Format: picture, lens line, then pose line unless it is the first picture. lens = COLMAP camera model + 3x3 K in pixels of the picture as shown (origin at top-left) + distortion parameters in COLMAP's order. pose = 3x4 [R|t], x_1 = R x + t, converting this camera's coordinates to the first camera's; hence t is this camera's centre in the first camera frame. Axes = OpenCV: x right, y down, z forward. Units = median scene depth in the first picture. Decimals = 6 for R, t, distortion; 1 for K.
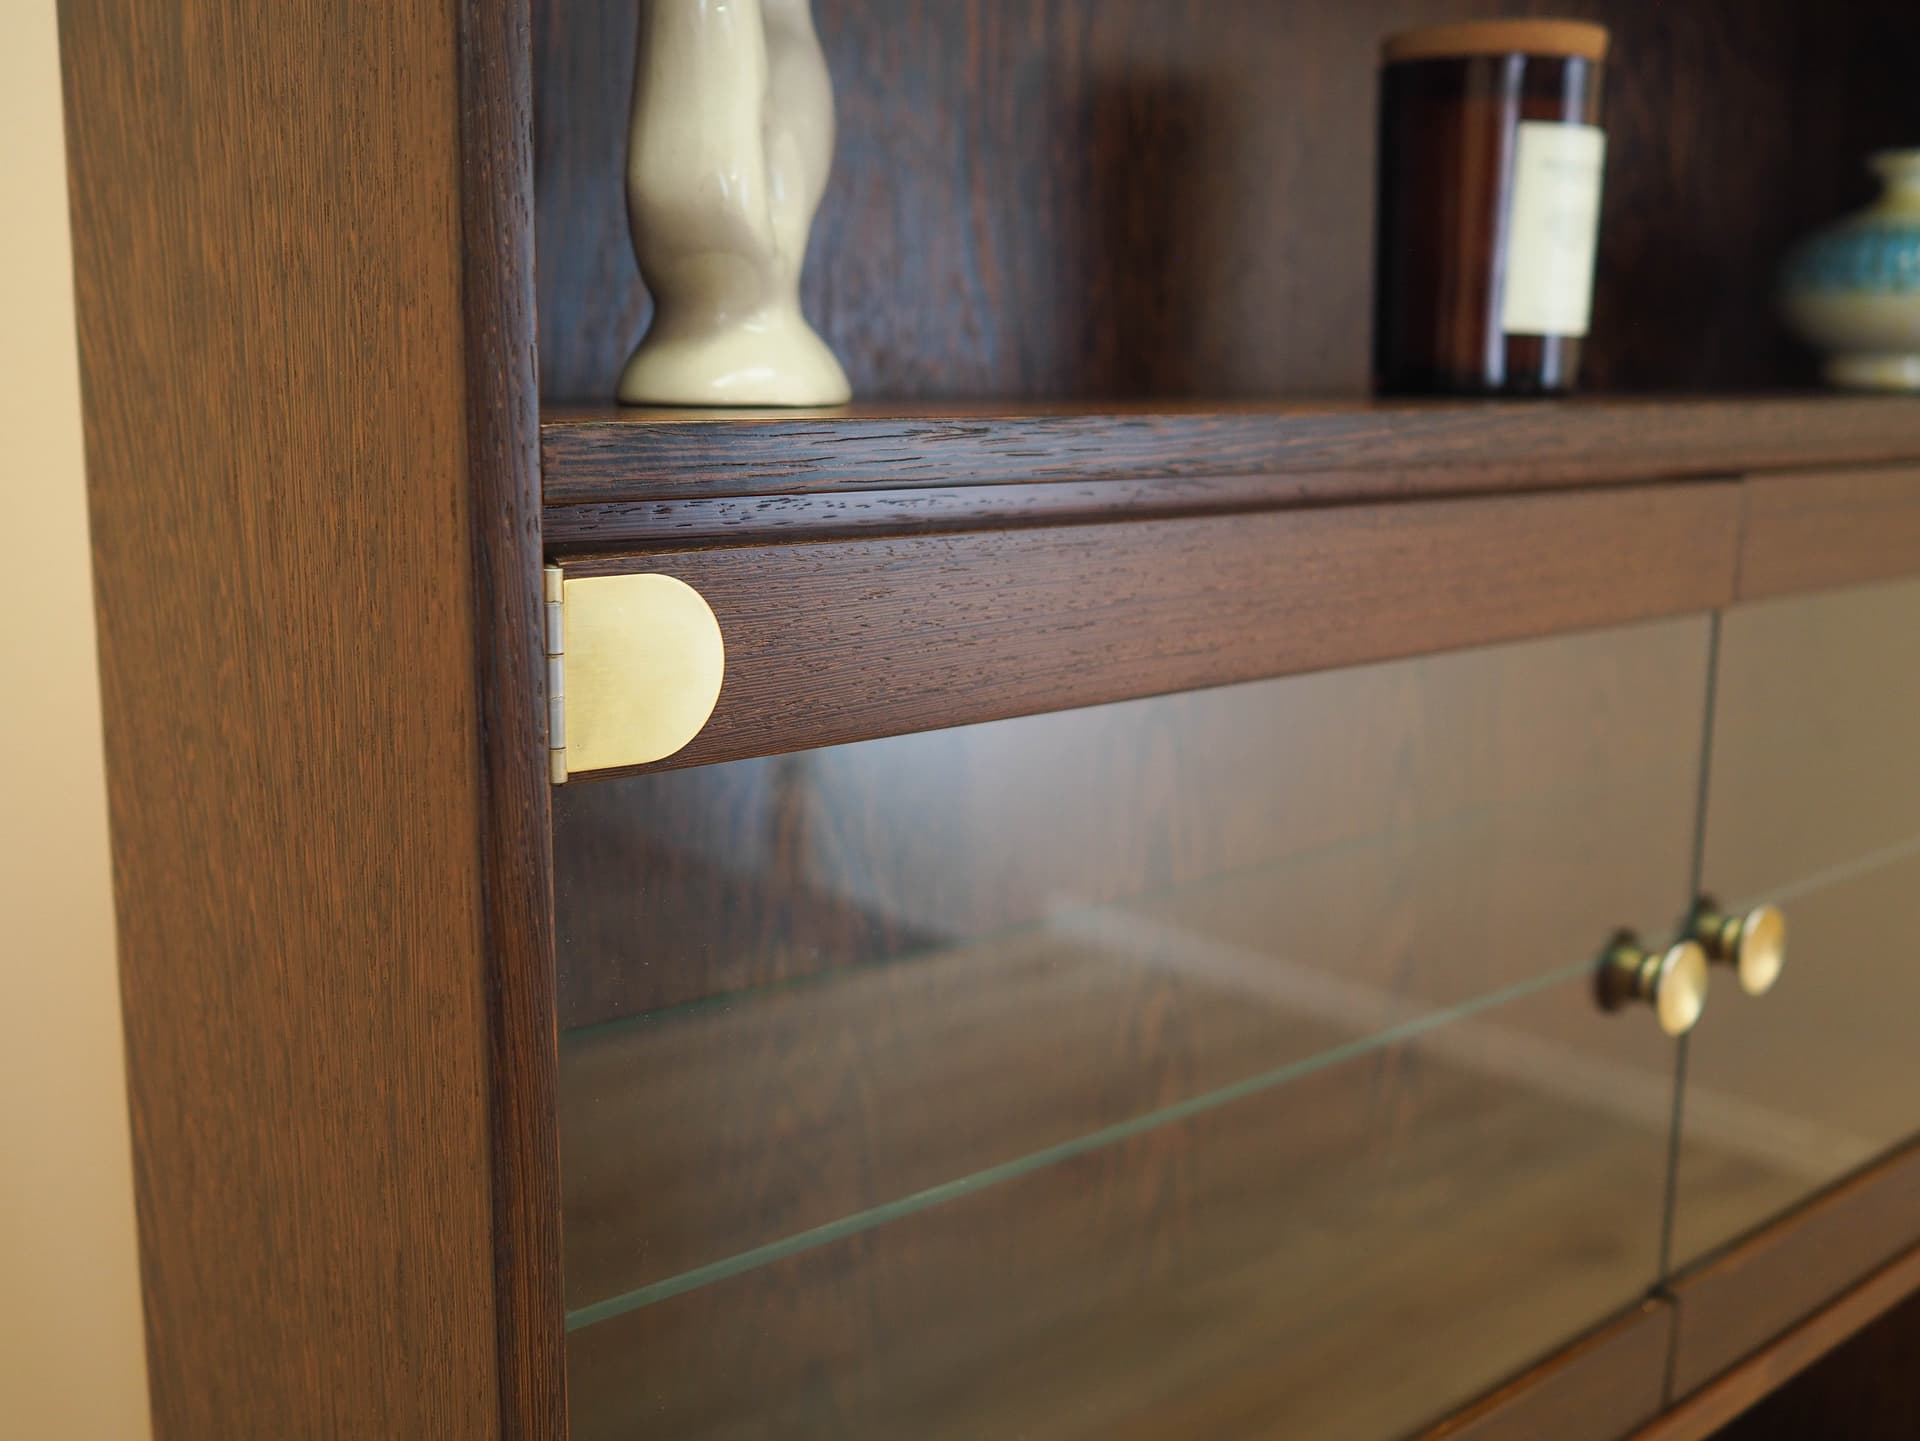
lens RADIAL K [[1966.4, 0, 939.5], [0, 1966.4, 718.0], [0, 0, 1]] dist [-0.017979, 0.000000]
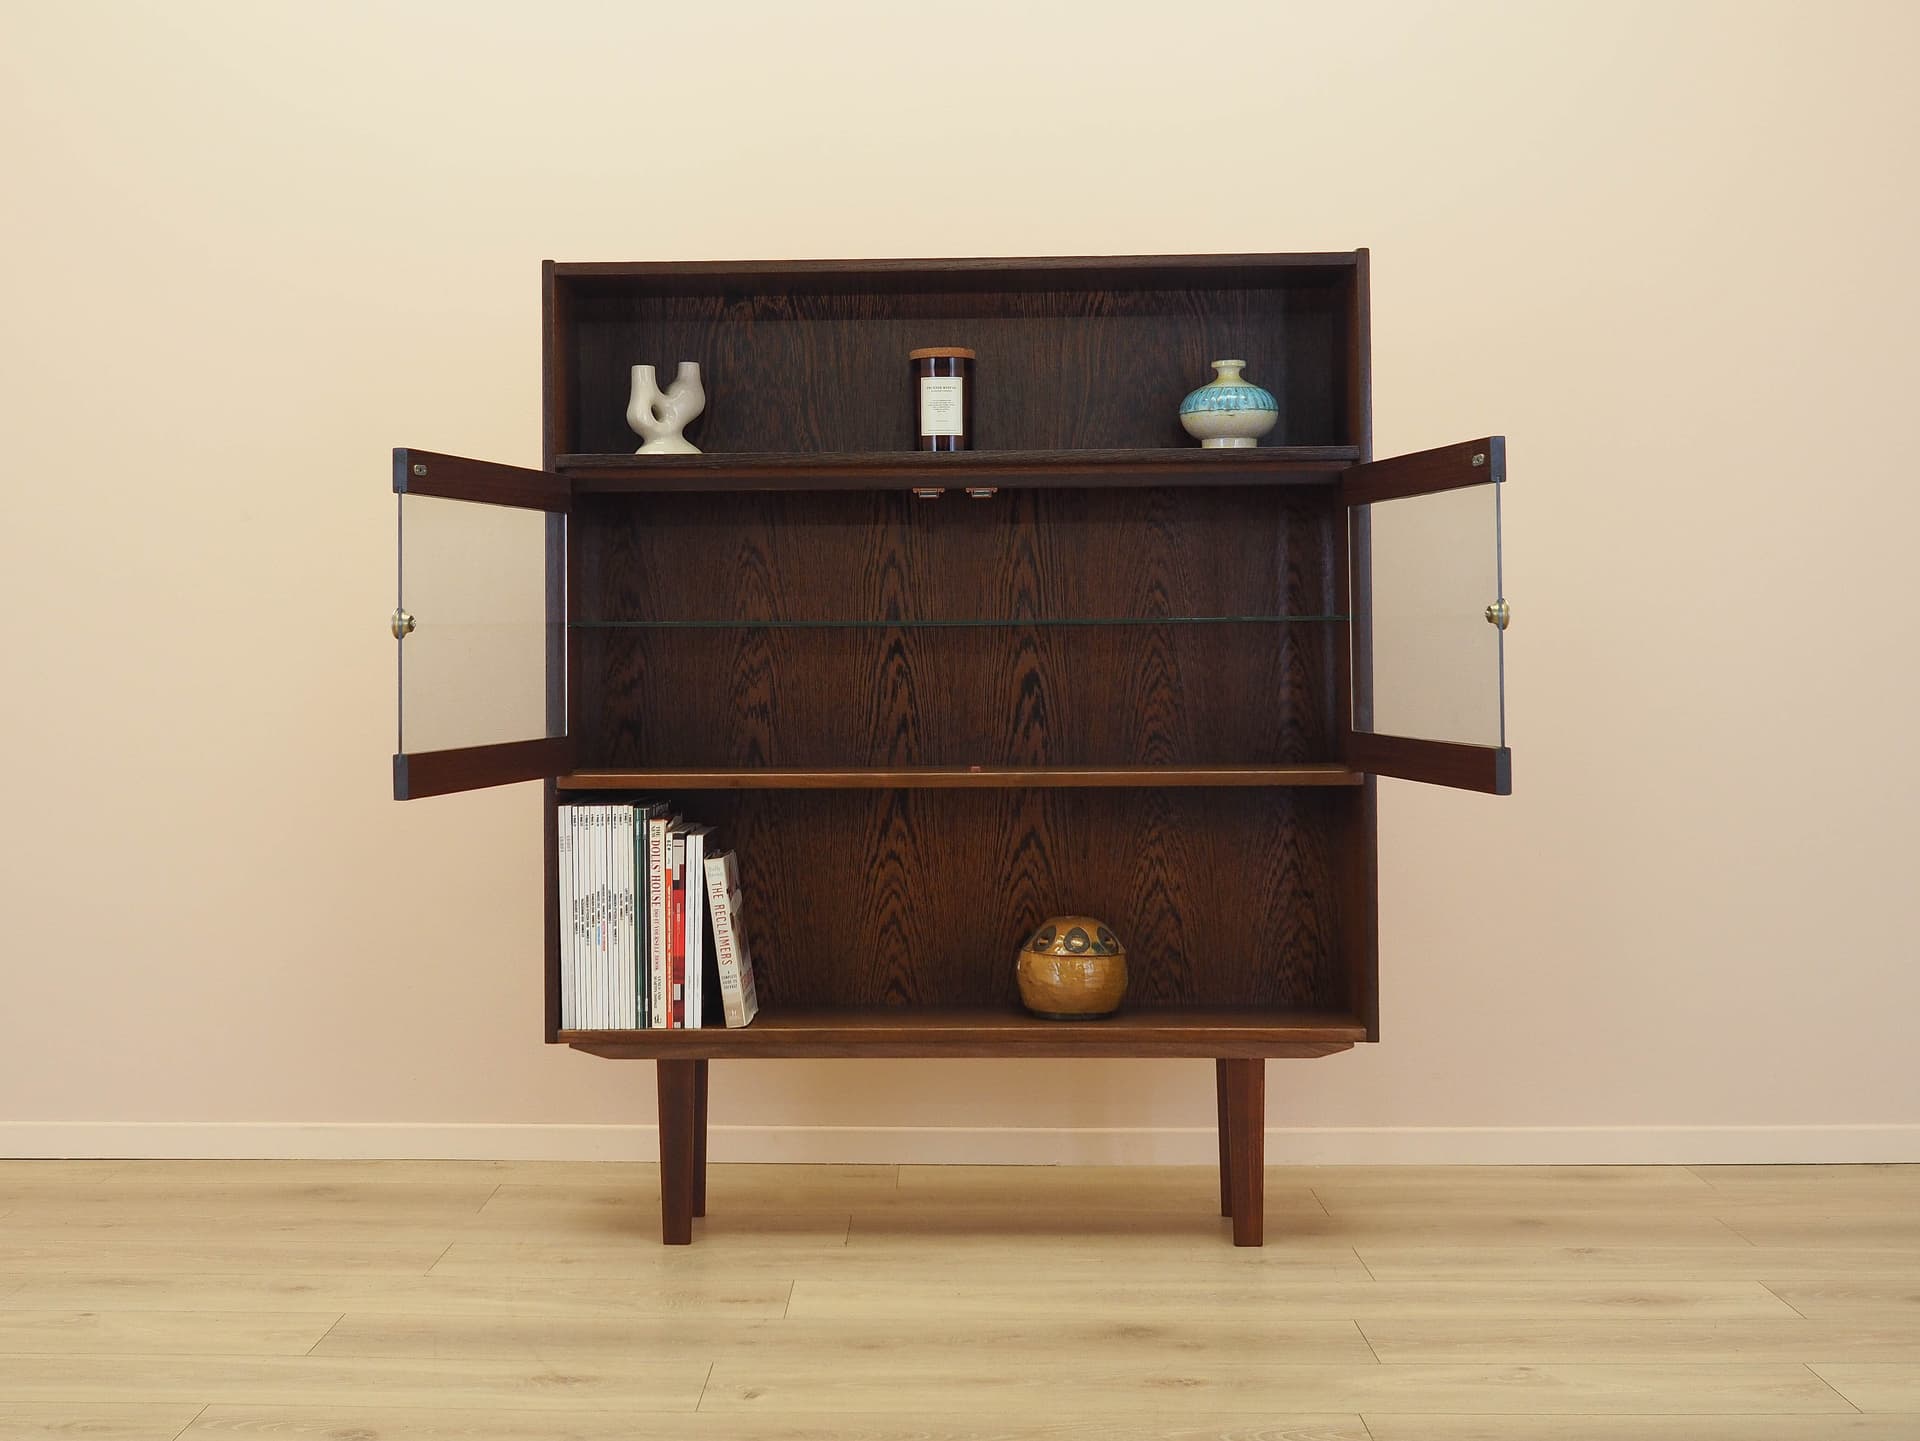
lens RADIAL K [[2449.4, 0, 894.8], [0, 2449.4, 581.4], [0, 0, 1]] dist [-0.037716, 0.000000]
pose [[0.733646, -0.032444, -0.678756, 3.160313], [-0.107466, 0.980750, -0.163036, 0.755489], [0.670980, 0.192554, 0.716037, -2.046569]]
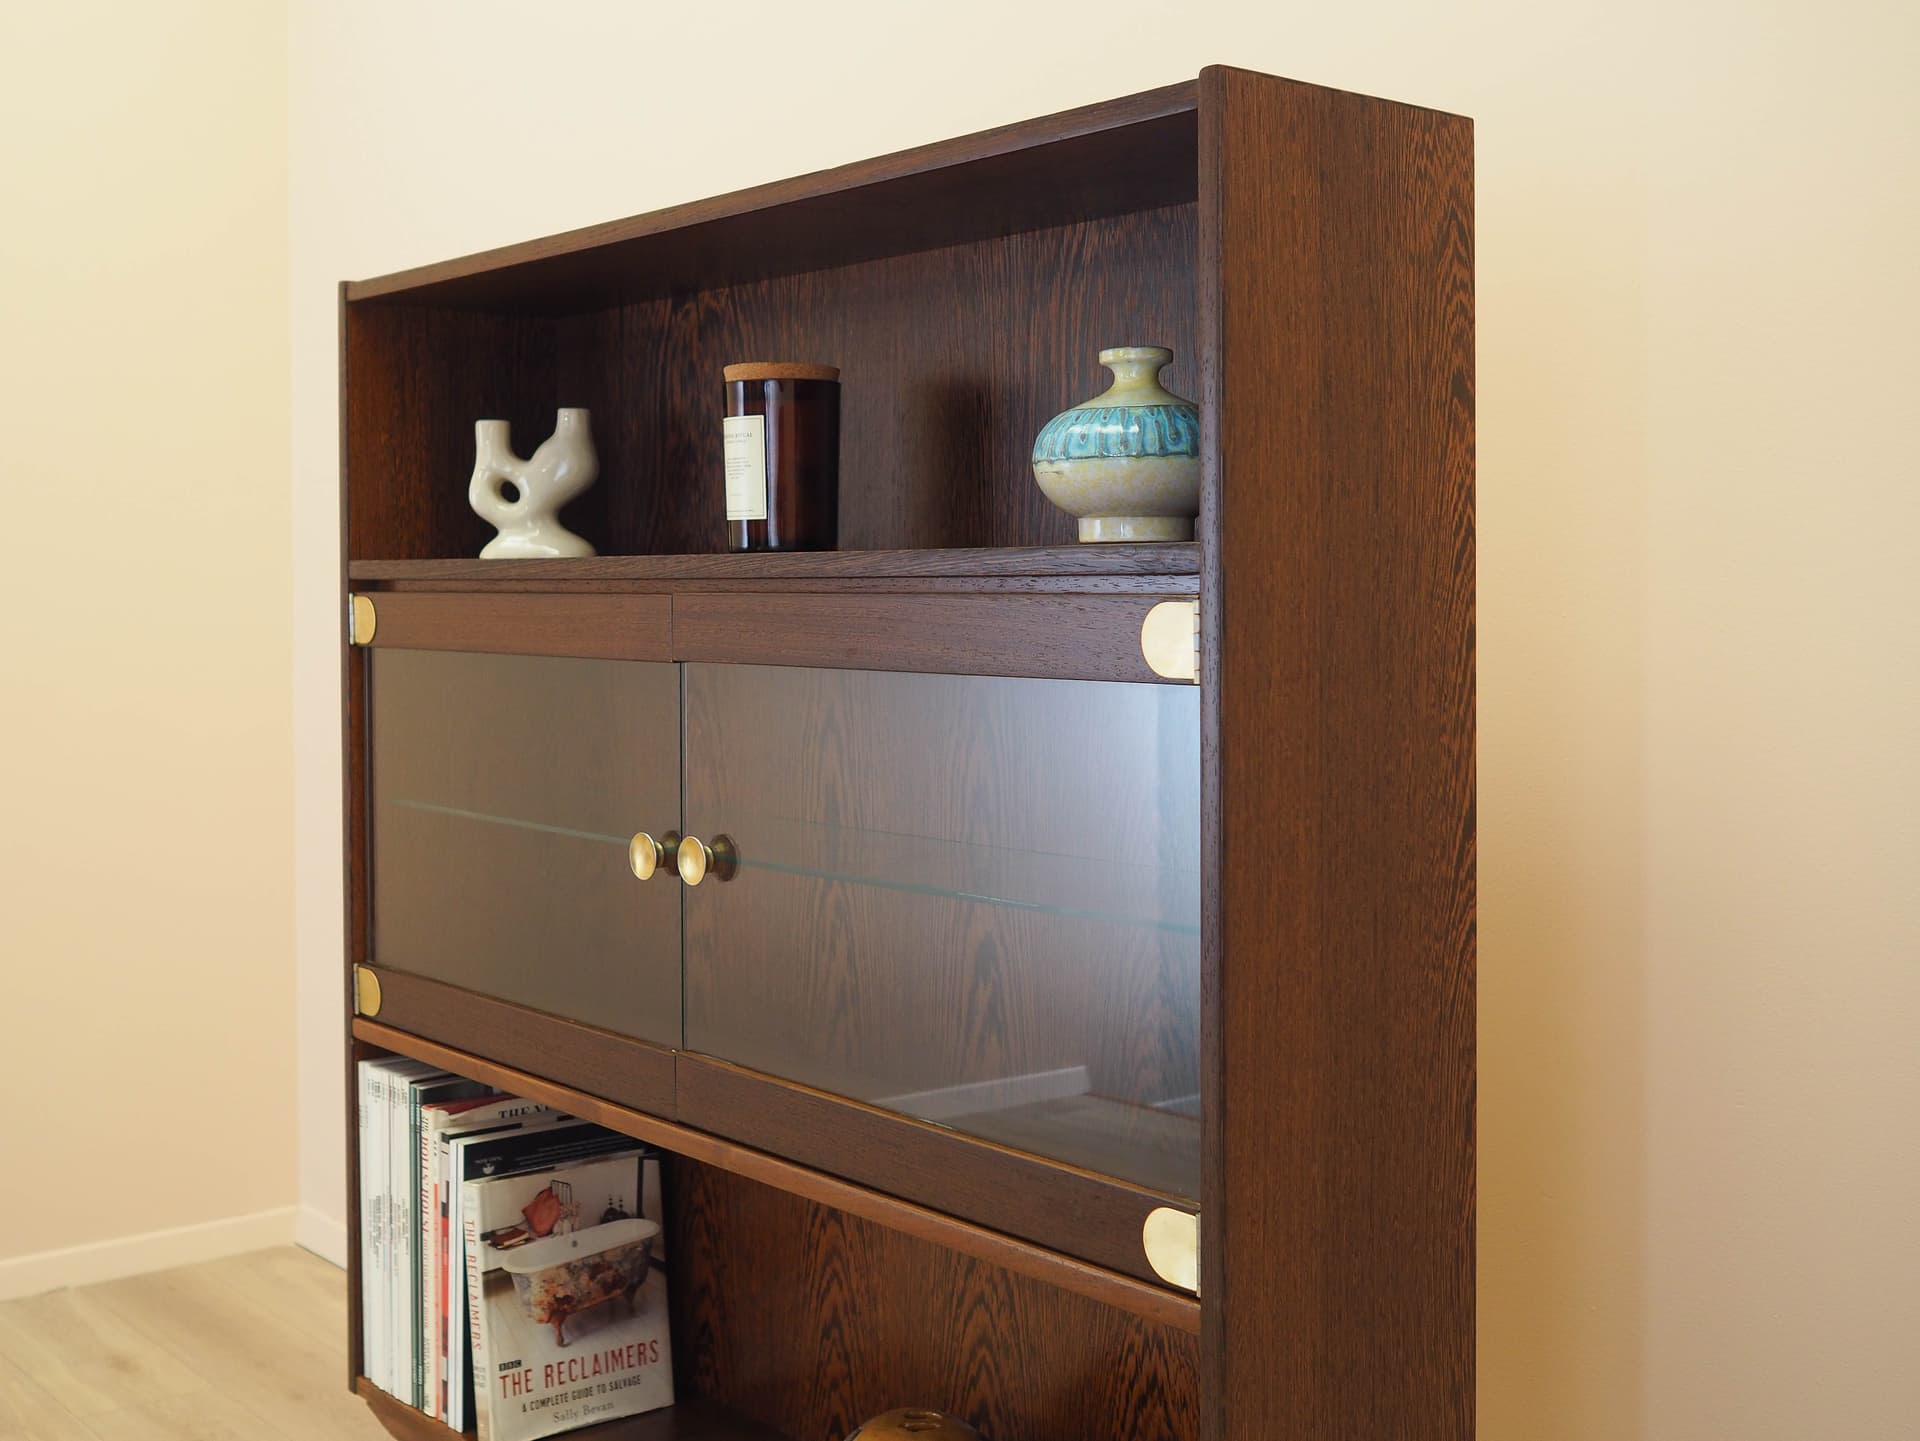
lens RADIAL K [[2221.1, 0, 892.2], [0, 2221.1, 622.5], [0, 0, 1]] dist [-0.027907, 0.000000]
pose [[-0.032868, 0.010624, -0.999403, 2.518990], [-0.175456, 0.984353, 0.016234, -0.164037], [0.983938, 0.175885, -0.030489, 1.257678]]
